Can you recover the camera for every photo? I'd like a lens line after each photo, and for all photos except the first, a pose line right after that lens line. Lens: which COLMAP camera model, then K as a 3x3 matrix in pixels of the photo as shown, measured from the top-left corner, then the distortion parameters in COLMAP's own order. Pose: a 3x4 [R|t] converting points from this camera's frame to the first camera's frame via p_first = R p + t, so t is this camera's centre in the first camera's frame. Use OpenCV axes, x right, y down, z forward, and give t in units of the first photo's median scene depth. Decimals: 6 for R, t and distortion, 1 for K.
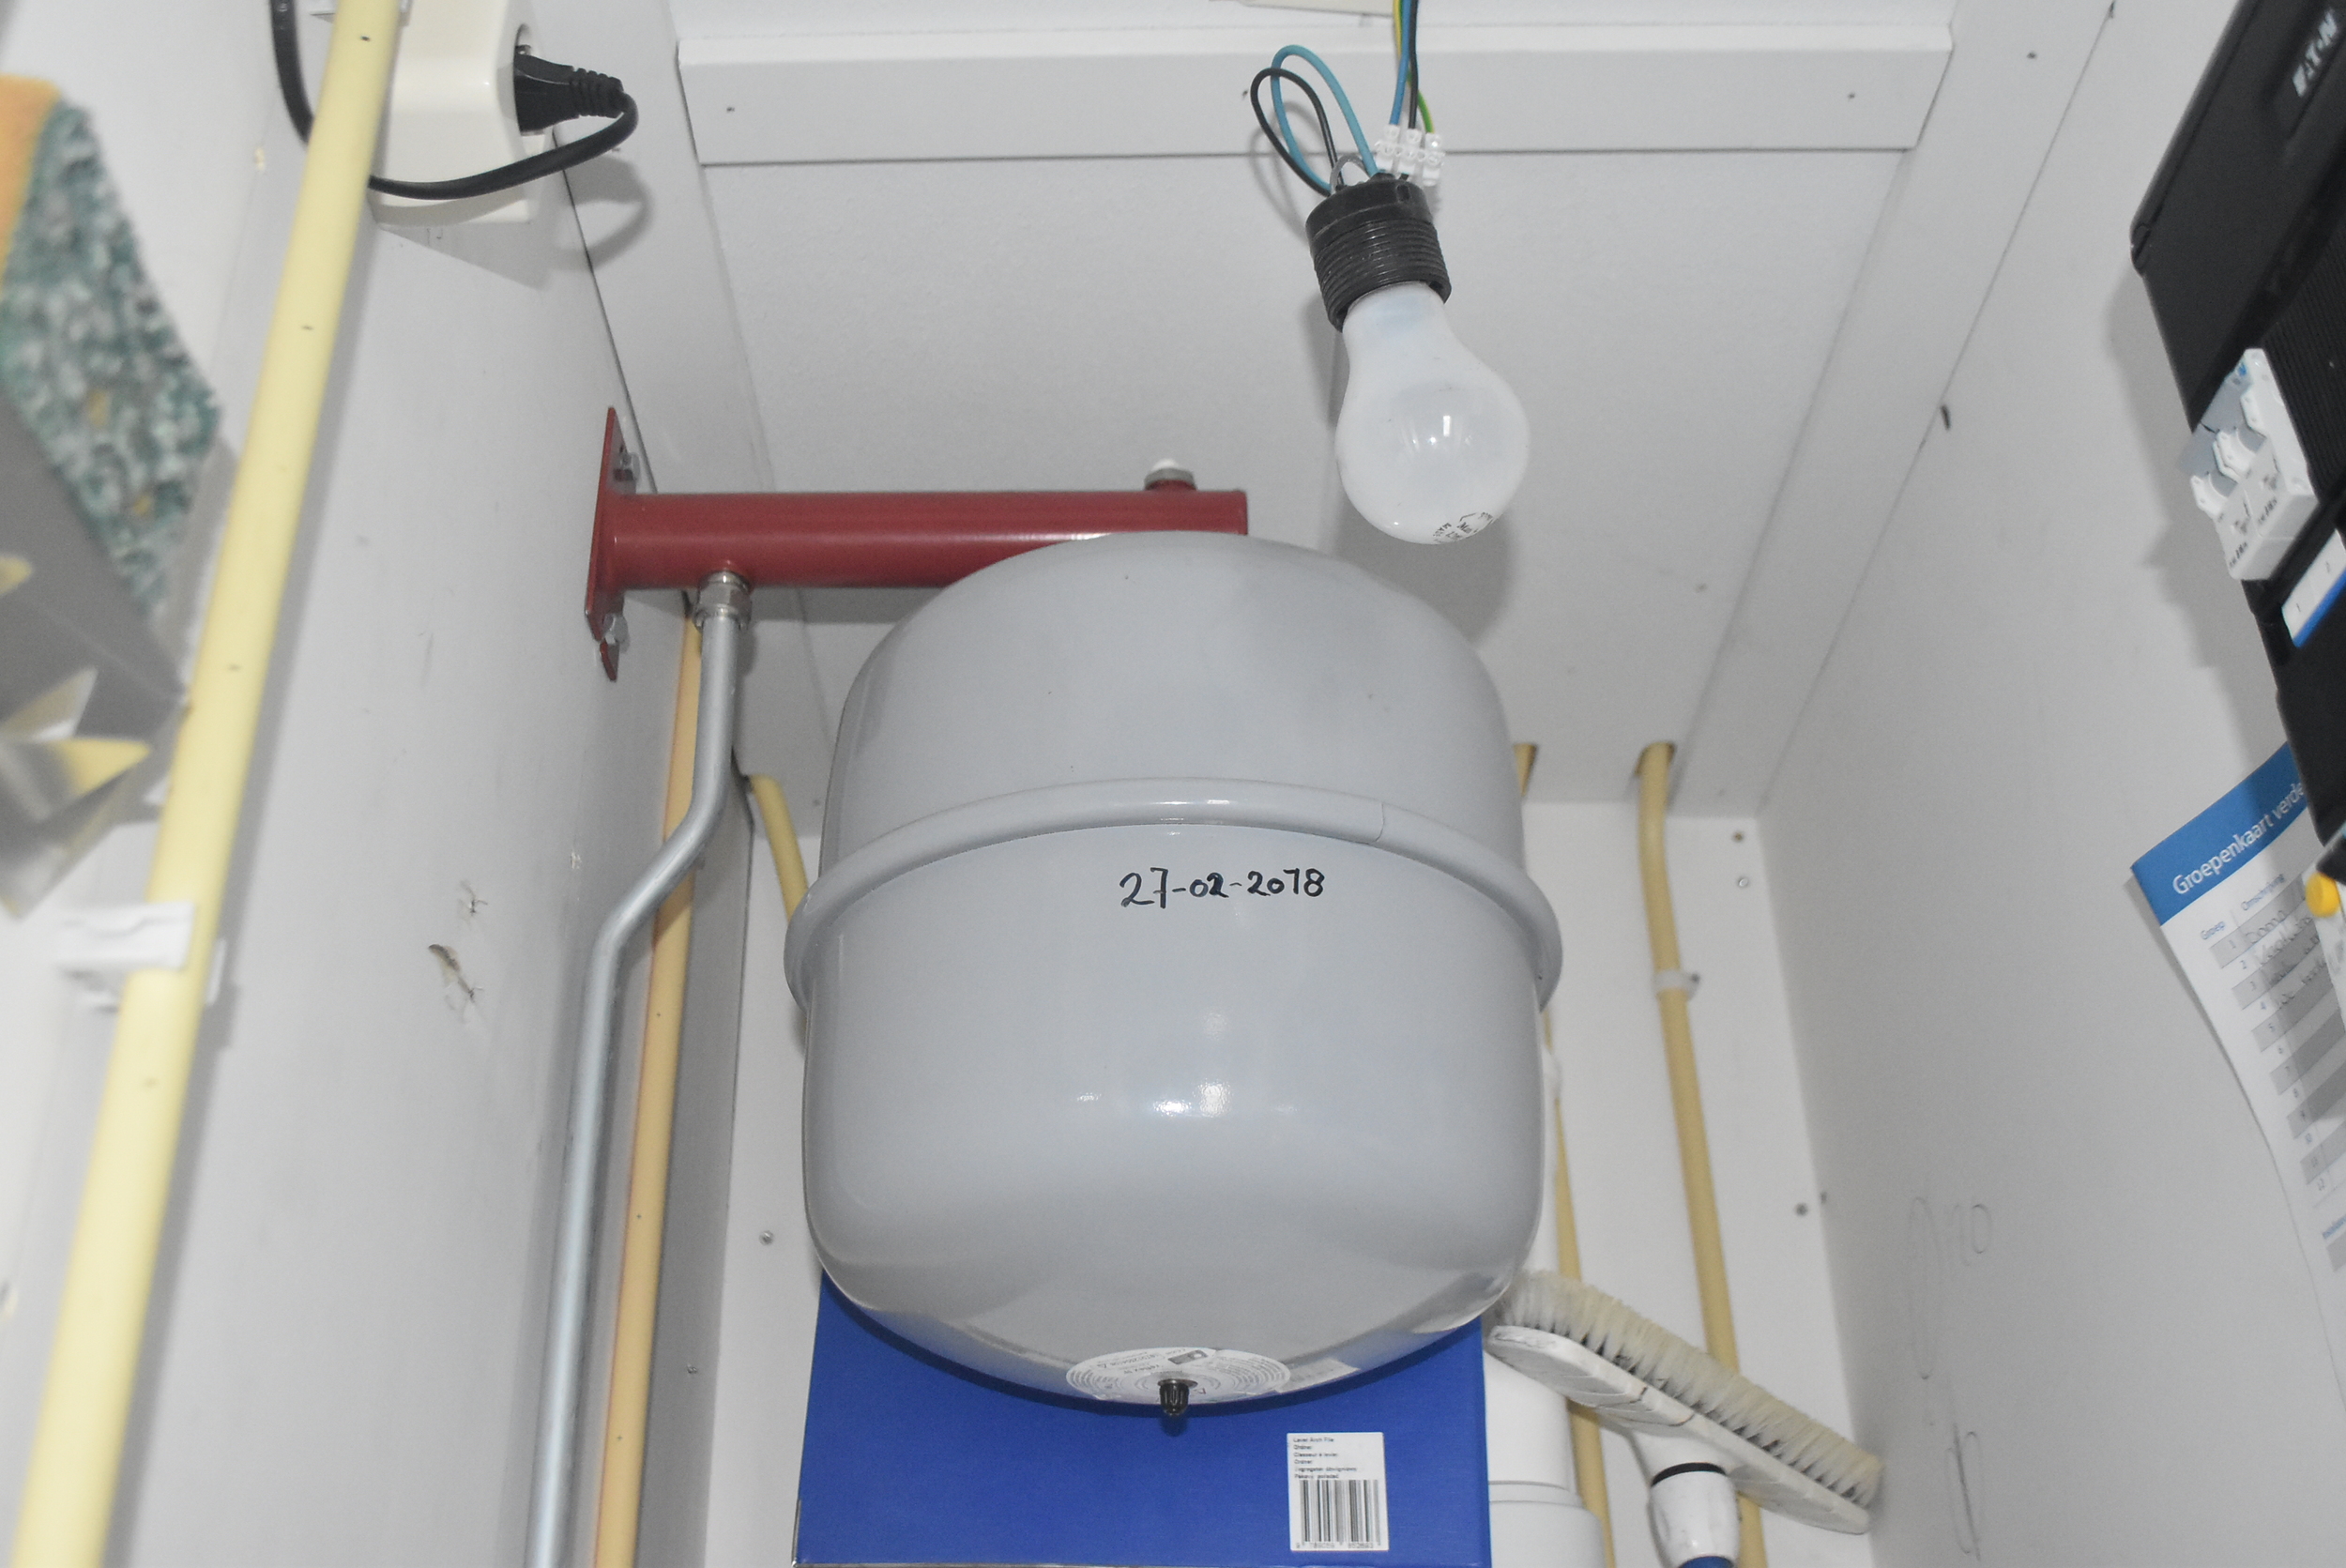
lens RADIAL K [[2483.8, 0, 1173.0], [0, 2483.8, 784.0], [0, 0, 1]] dist [-0.060451, -0.021379]
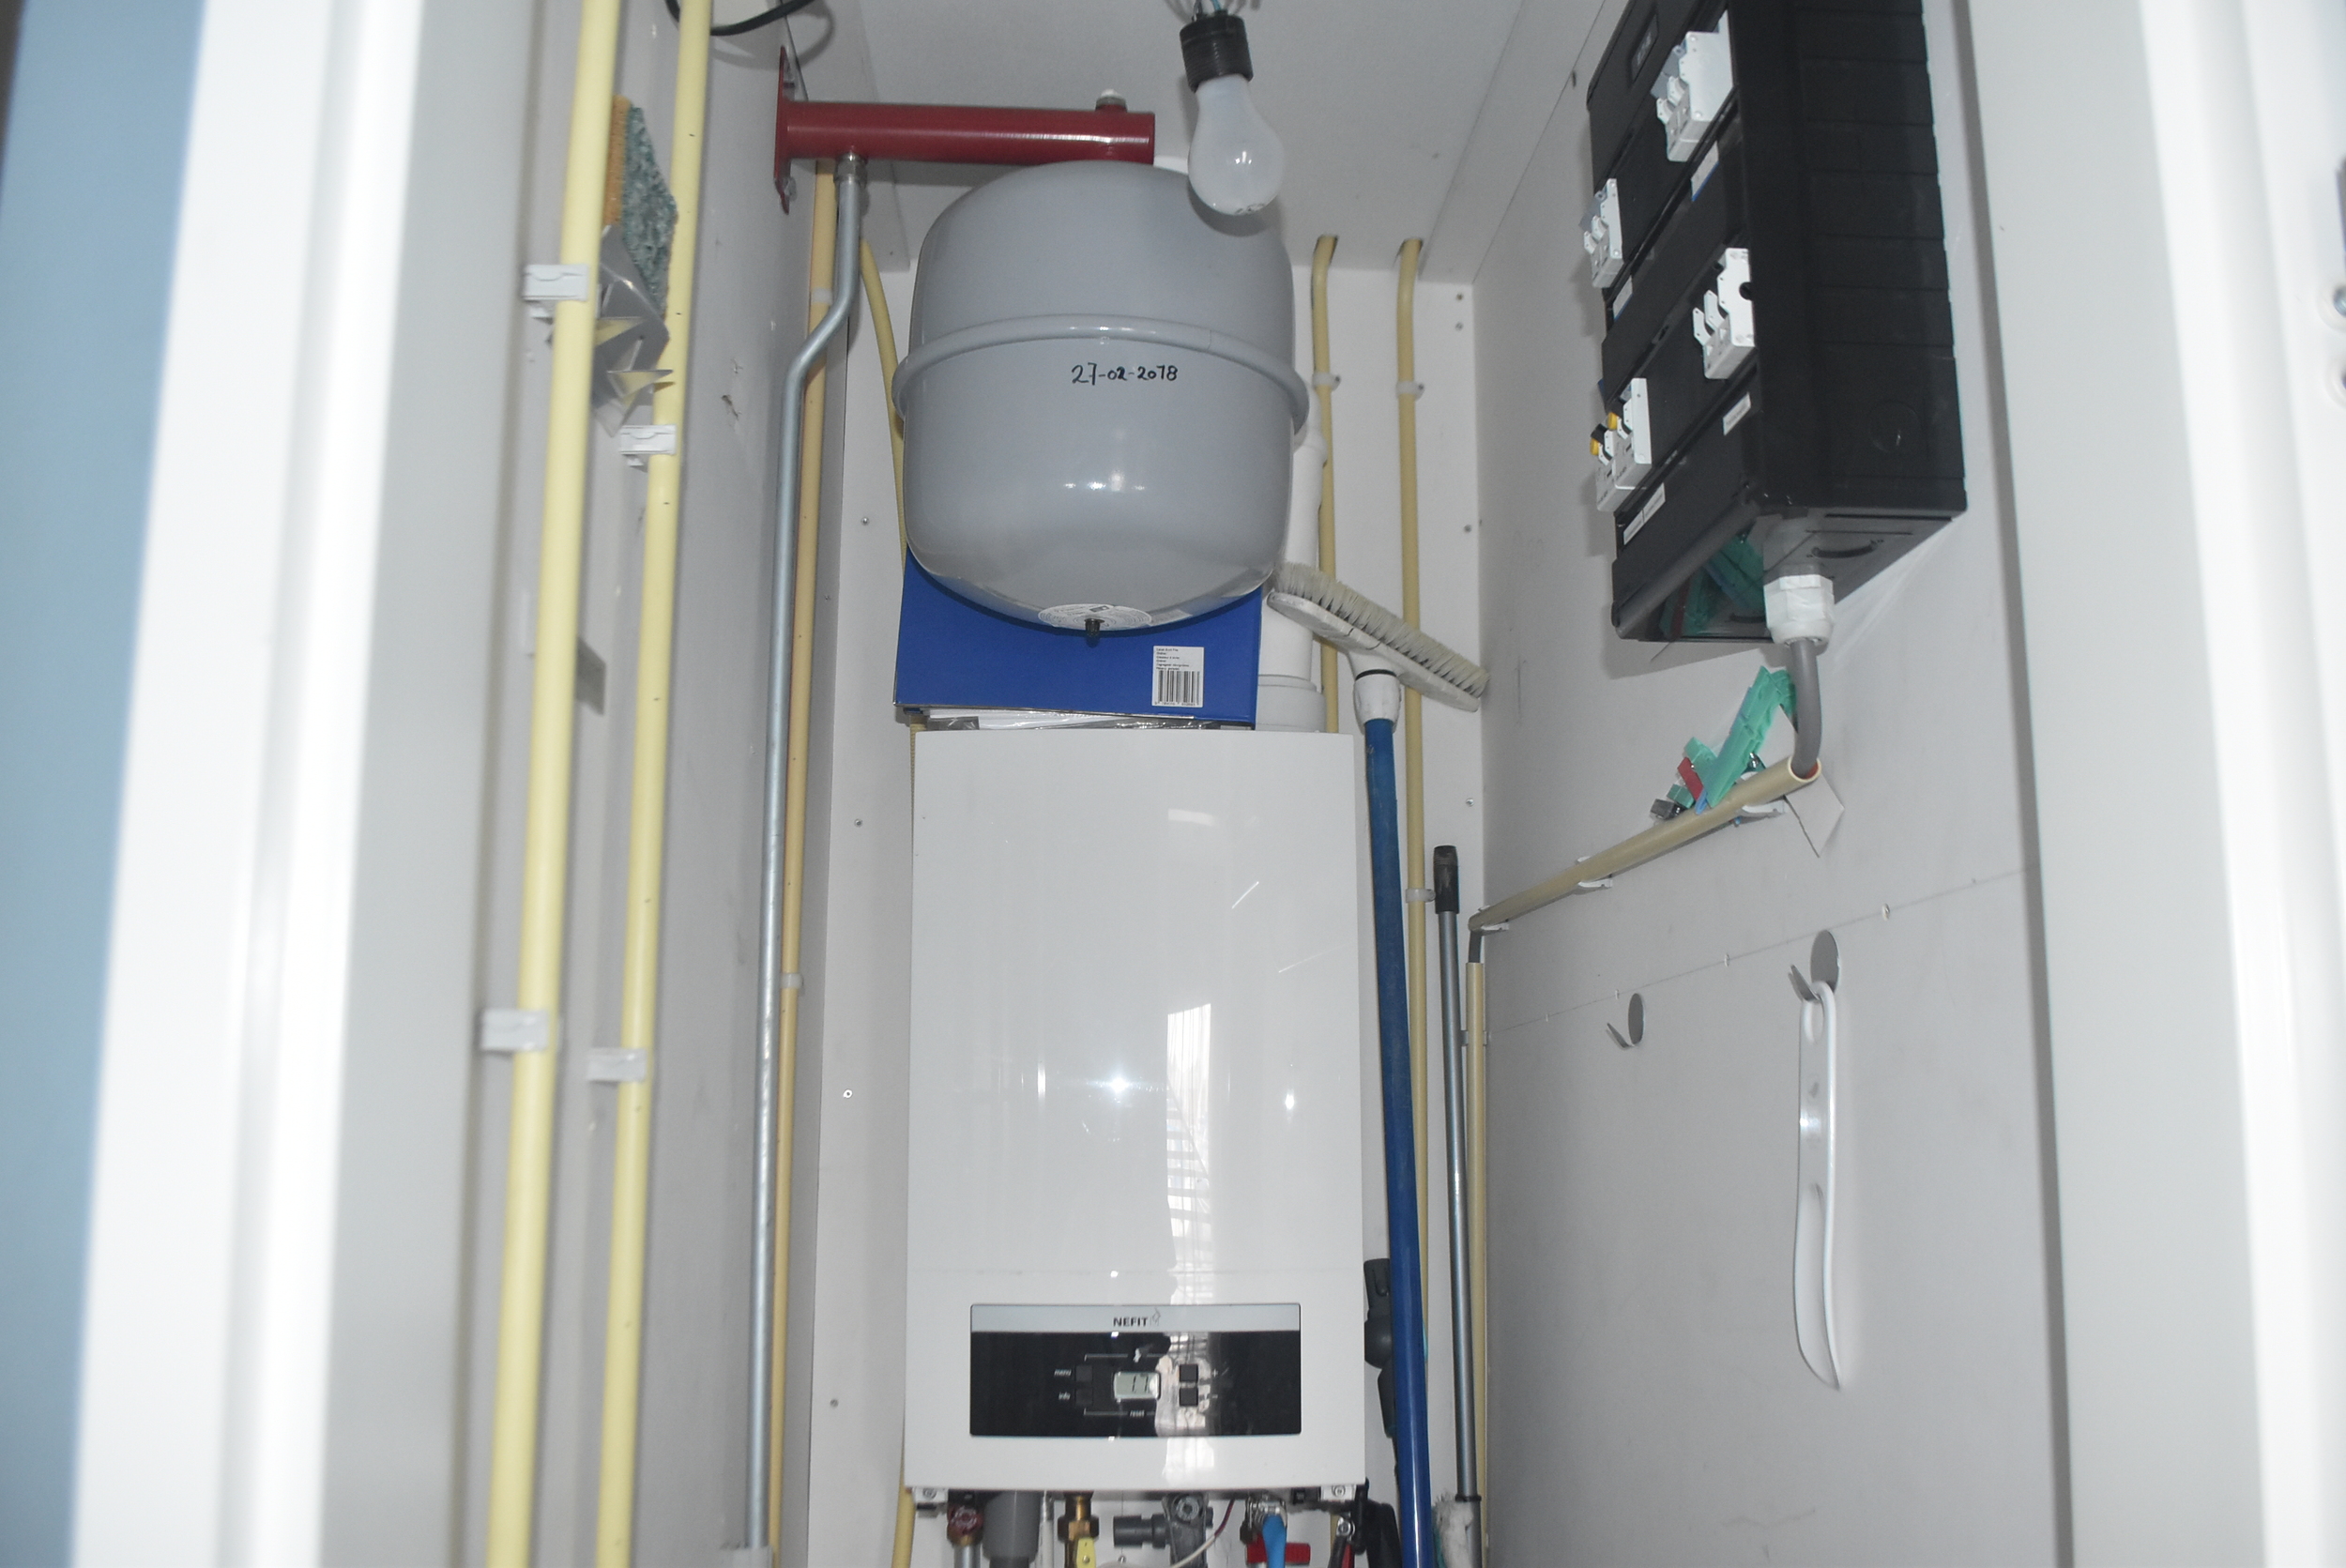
lens RADIAL K [[1848.6, 0, 1173.0], [0, 1848.6, 784.0], [0, 0, 1]] dist [-0.136017, -0.000325]
pose [[0.998781, 0.033509, 0.036234, 0.012842], [-0.043671, 0.942073, 0.332554, -0.105957], [-0.022992, -0.333731, 0.942388, -0.359414]]
